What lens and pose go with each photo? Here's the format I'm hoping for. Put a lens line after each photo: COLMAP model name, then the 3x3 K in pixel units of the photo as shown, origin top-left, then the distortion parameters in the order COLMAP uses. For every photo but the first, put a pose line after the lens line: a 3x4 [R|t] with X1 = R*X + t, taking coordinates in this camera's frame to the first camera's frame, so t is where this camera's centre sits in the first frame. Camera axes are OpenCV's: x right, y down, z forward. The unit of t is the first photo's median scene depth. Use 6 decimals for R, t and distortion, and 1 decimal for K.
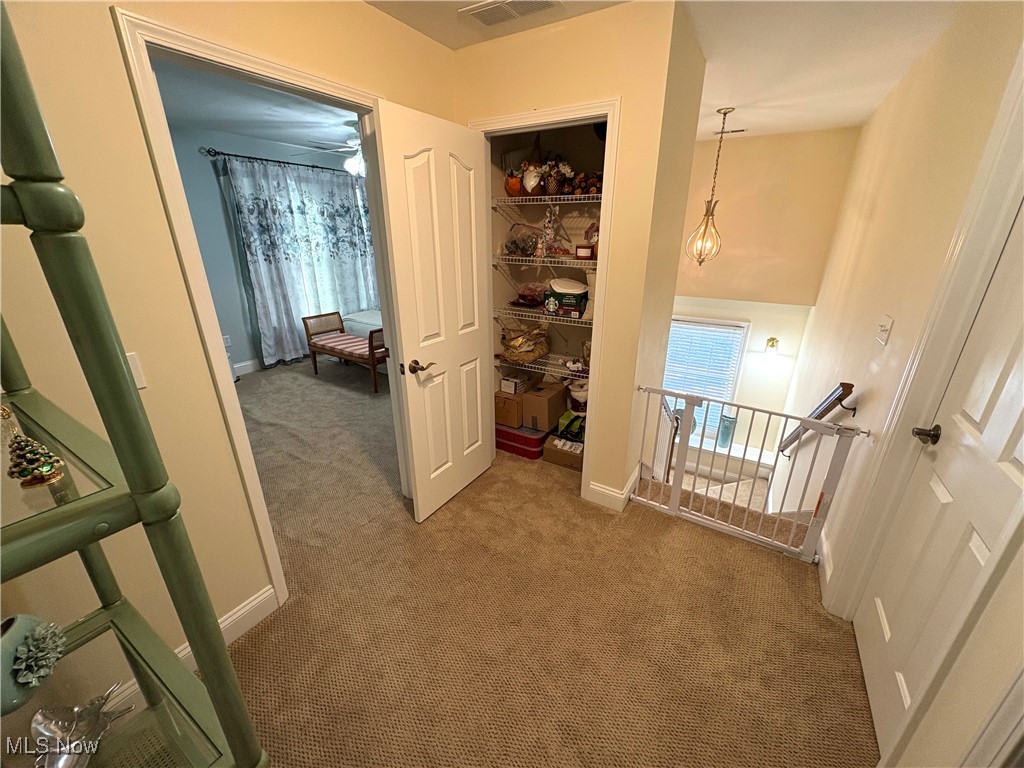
lens RADIAL K [[405.7, 0, 510.5], [0, 405.7, 384.4], [0, 0, 1]] dist [0.000951, 0.000073]
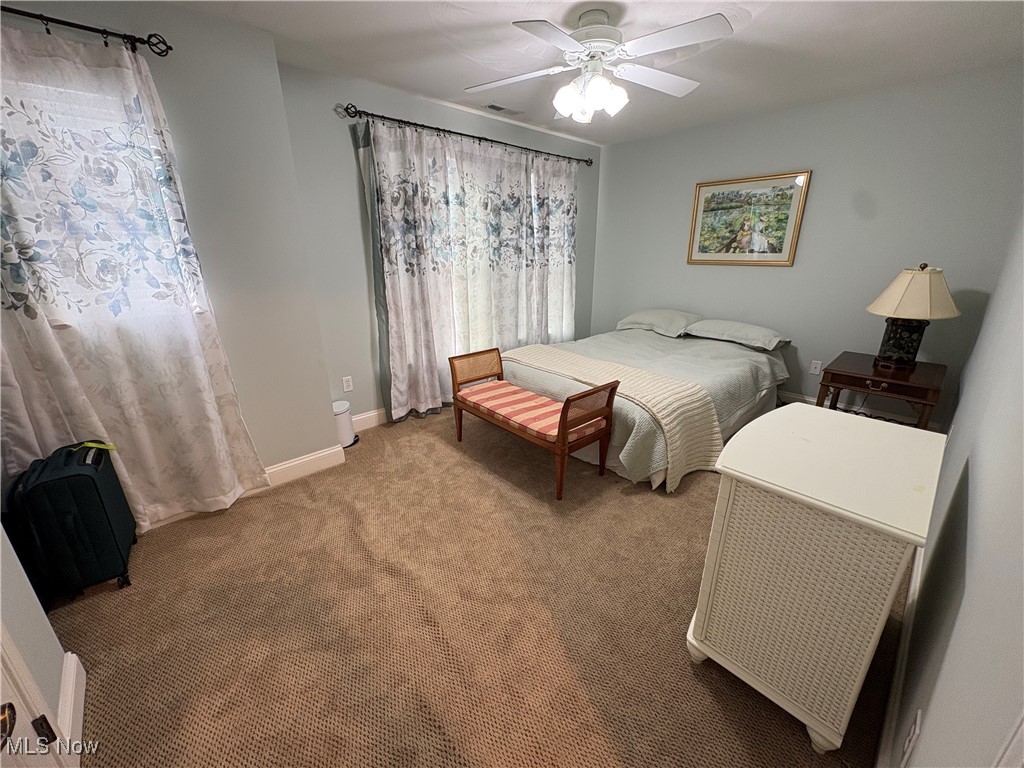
lens RADIAL K [[405.7, 0, 513.3], [0, 405.7, 383.8], [0, 0, 1]] dist [0.000951, 0.000073]
pose [[0.964463, 0.077092, -0.252722, -0.236646], [-0.085831, 0.996027, -0.023725, -0.112080], [0.249889, 0.044573, 0.967248, 0.380035]]
